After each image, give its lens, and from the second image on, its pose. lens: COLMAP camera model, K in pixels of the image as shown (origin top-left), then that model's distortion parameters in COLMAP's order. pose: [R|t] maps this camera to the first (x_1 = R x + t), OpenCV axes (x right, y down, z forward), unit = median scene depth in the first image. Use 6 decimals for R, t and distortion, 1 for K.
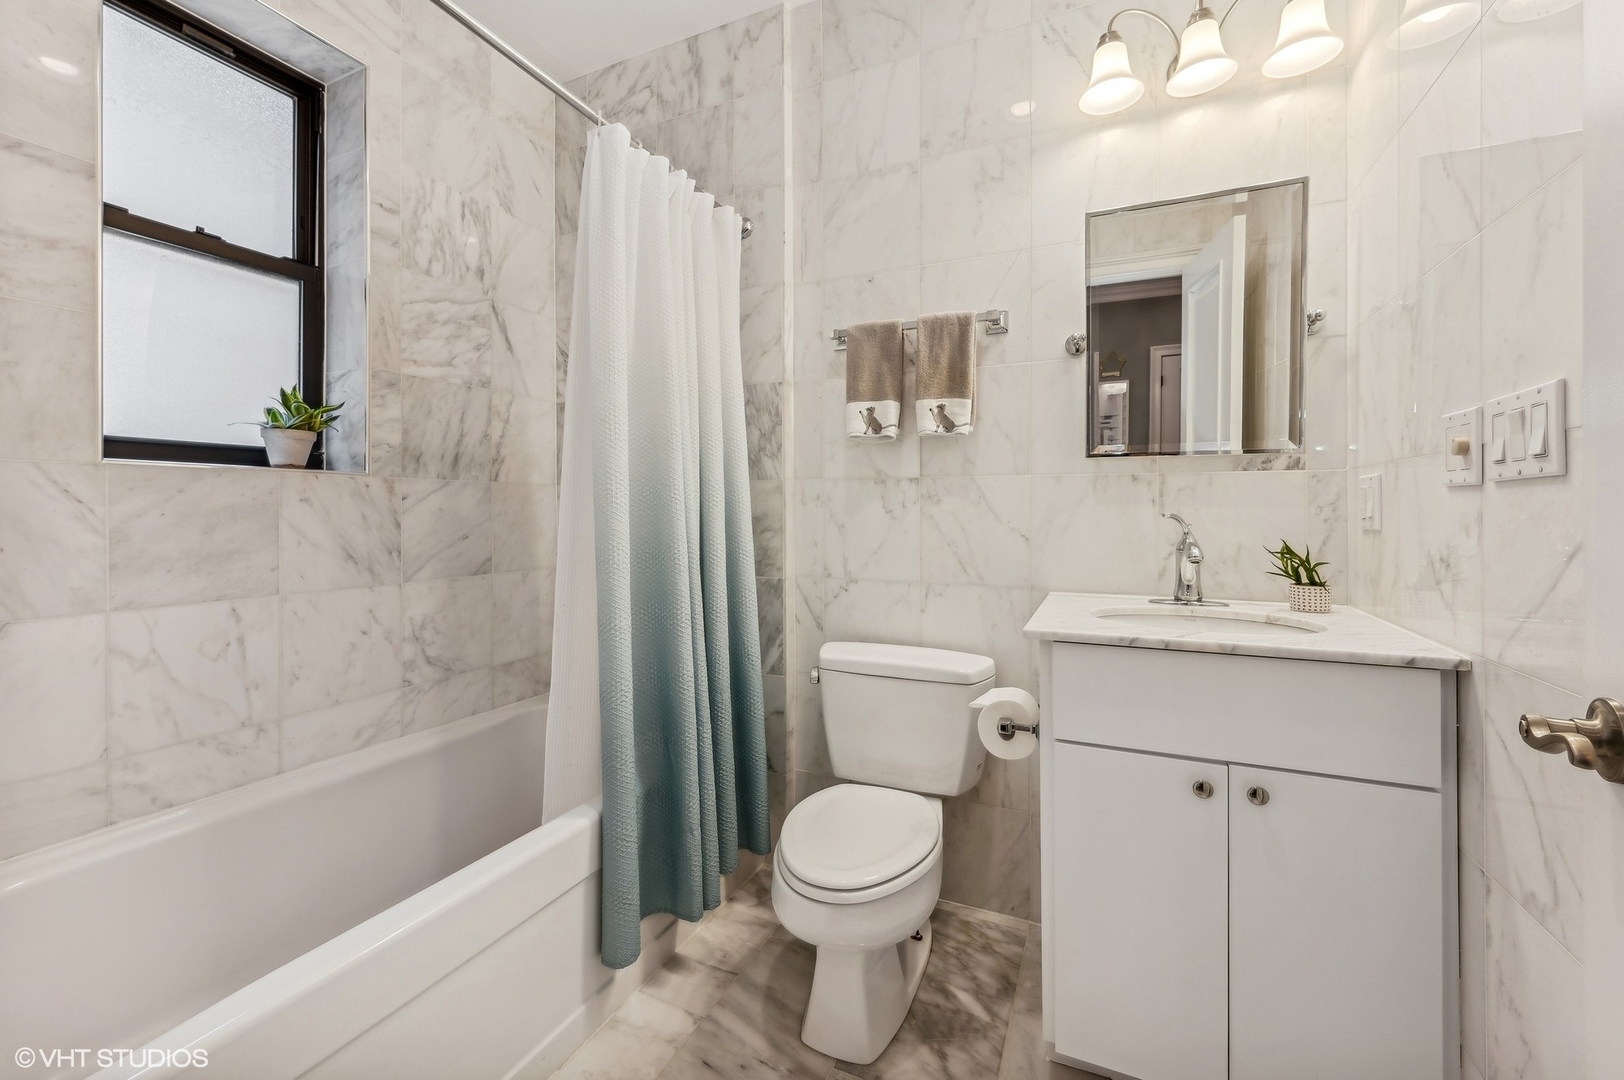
lens RADIAL K [[642.8, 0, 814.5], [0, 642.8, 524.9], [0, 0, 1]] dist [-0.001259, 0.000511]
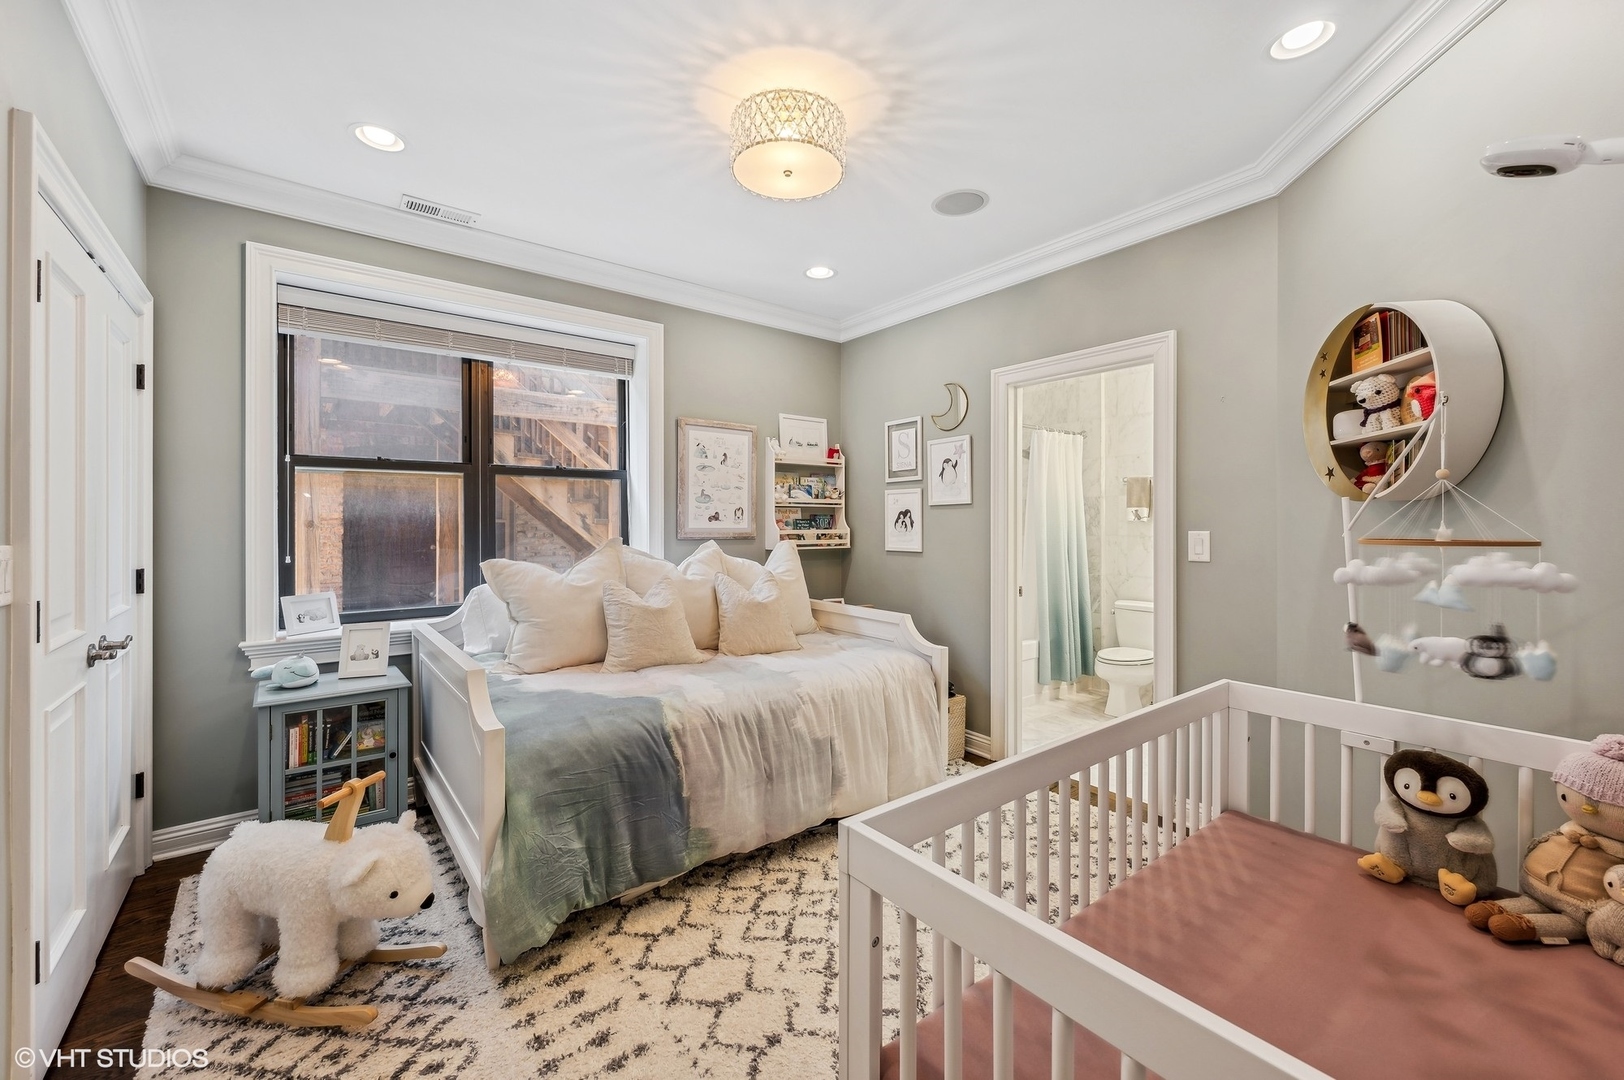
lens RADIAL K [[642.8, 0, 818.8], [0, 642.8, 535.7], [0, 0, 1]] dist [-0.001259, 0.000511]
pose [[0.889735, 0.000336, -0.456477, 0.119754], [-0.005126, 0.999944, -0.009254, -0.042795], [0.456448, 0.010574, 0.889687, -1.763370]]
